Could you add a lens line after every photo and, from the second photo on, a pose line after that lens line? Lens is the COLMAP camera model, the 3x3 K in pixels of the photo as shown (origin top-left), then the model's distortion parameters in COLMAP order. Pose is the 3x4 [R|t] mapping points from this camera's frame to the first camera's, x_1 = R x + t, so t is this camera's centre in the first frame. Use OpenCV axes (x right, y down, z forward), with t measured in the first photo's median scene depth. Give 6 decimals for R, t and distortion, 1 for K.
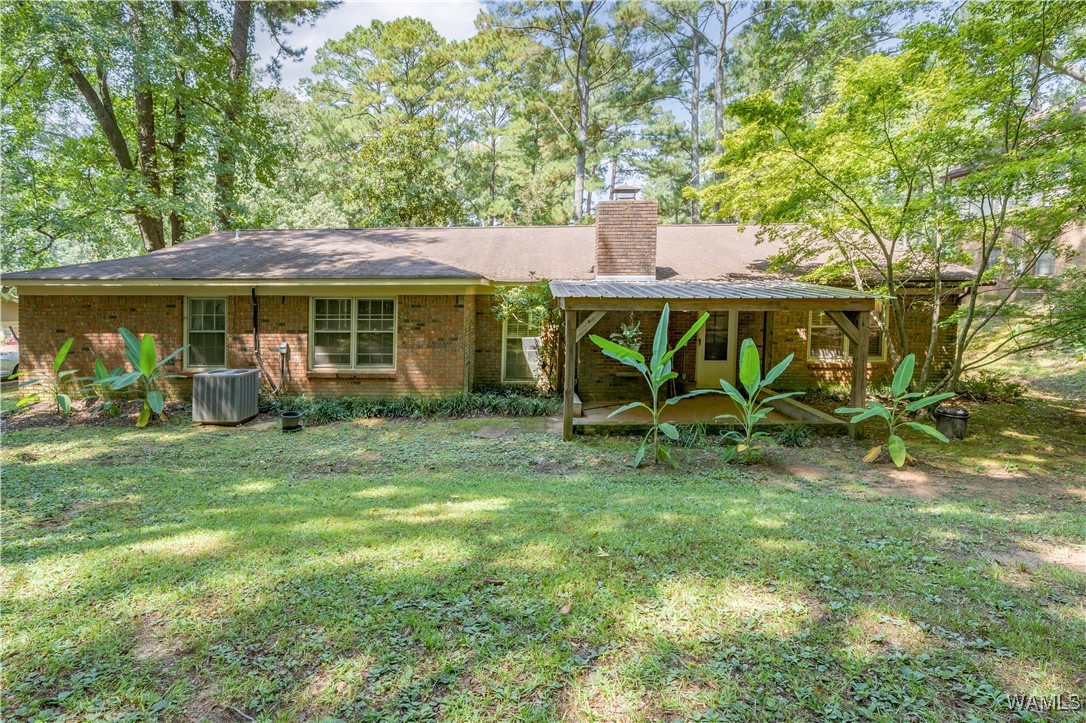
lens RADIAL K [[489.4, 0, 541.8], [0, 489.4, 361.0], [0, 0, 1]] dist [-0.002129, -0.000299]
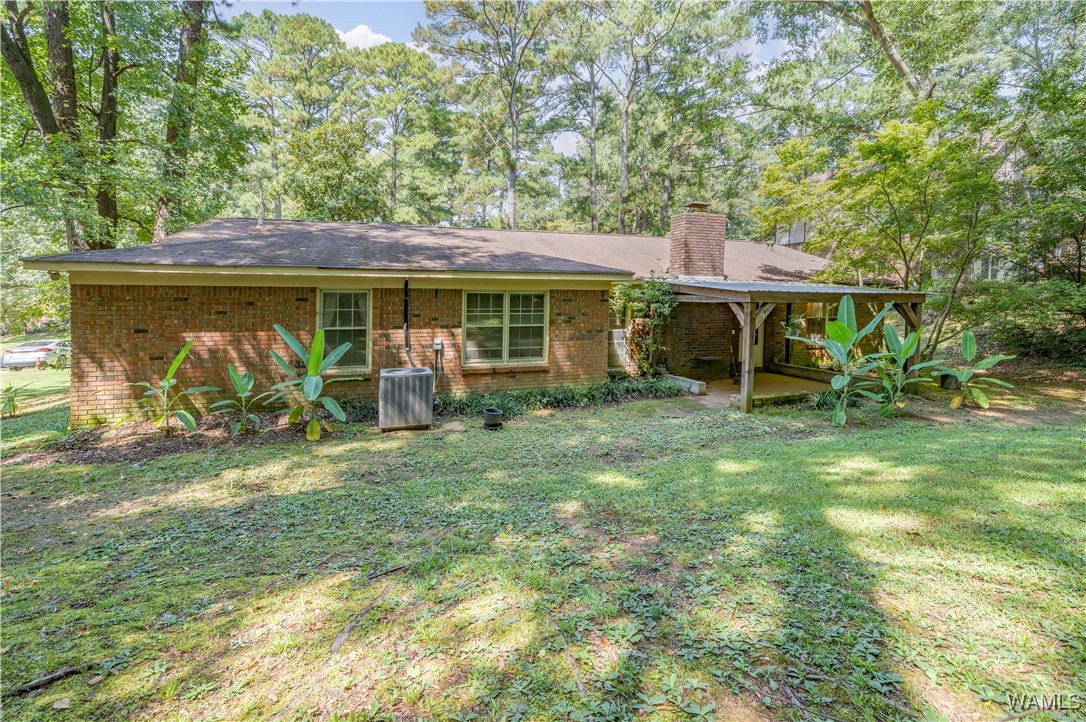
lens RADIAL K [[424.5, 0, 543.6], [0, 424.5, 359.6], [0, 0, 1]] dist [-0.001836, 0.000147]
pose [[0.946992, -0.042063, 0.318493, -0.591788], [0.038906, 0.999110, 0.016271, -0.001601], [-0.318894, -0.003018, 0.947786, 0.152253]]
